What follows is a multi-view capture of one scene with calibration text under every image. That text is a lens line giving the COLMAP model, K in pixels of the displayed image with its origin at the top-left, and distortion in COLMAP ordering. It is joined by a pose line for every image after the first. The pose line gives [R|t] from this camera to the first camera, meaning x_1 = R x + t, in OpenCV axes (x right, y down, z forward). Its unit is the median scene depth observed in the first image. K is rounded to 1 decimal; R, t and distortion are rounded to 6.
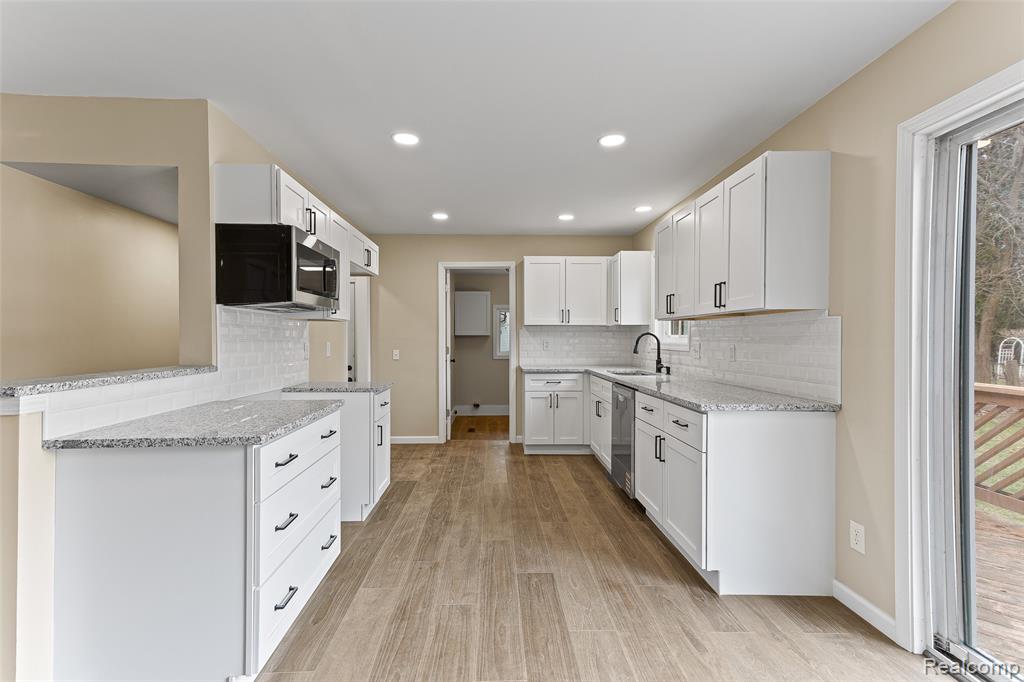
lens RADIAL K [[486.2, 0, 502.4], [0, 486.2, 342.4], [0, 0, 1]] dist [0.030233, 0.000518]
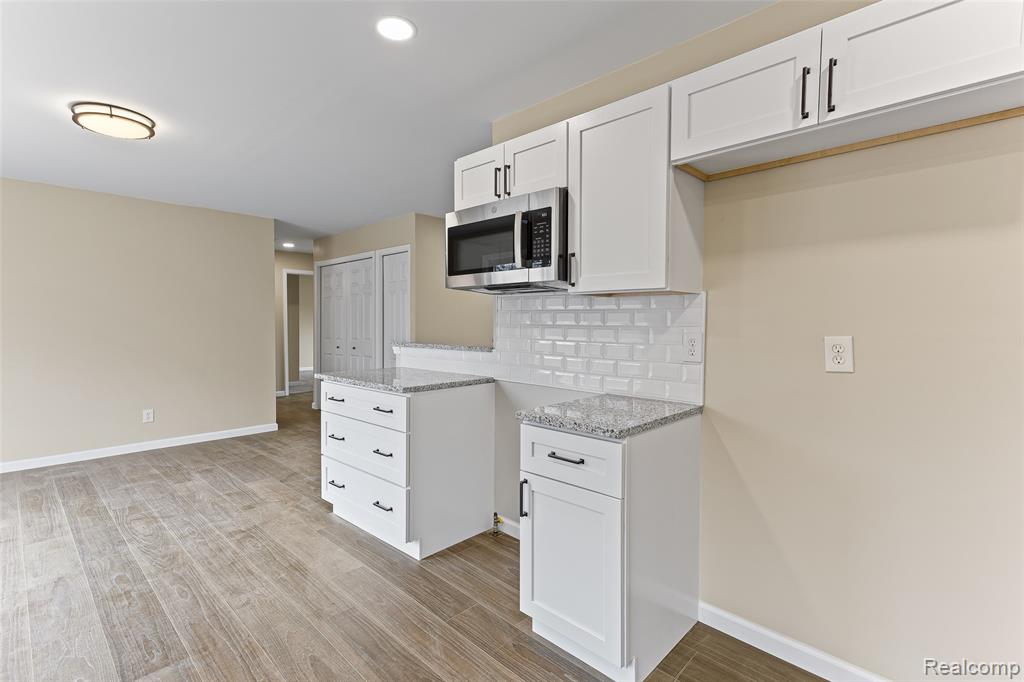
lens RADIAL K [[481.8, 0, 508.1], [0, 481.8, 333.4], [0, 0, 1]] dist [0.027382, 0.000590]
pose [[-0.710990, 0.014727, -0.703047, 0.194143], [-0.007933, 0.999549, 0.028961, -0.018523], [0.703157, 0.026168, -0.710553, 1.797869]]
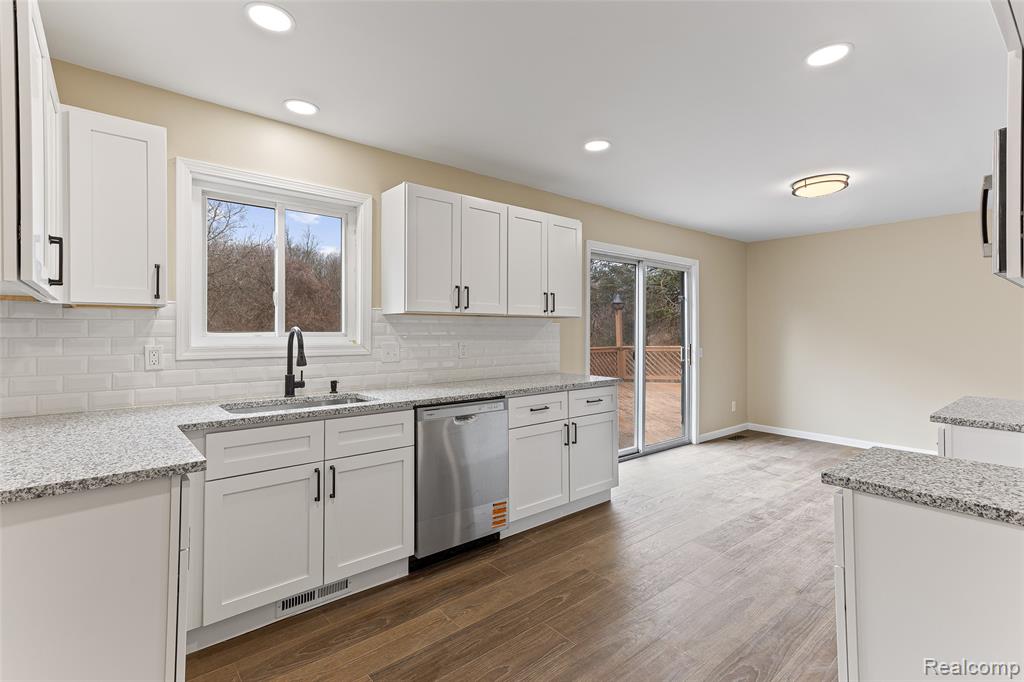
lens RADIAL K [[481.8, 0, 508.1], [0, 481.8, 333.4], [0, 0, 1]] dist [0.027382, 0.000590]
pose [[-0.624725, -0.001673, 0.780843, -0.513070], [0.006841, 0.999948, 0.007616, -0.028521], [-0.780815, 0.010100, -0.624681, 2.023166]]
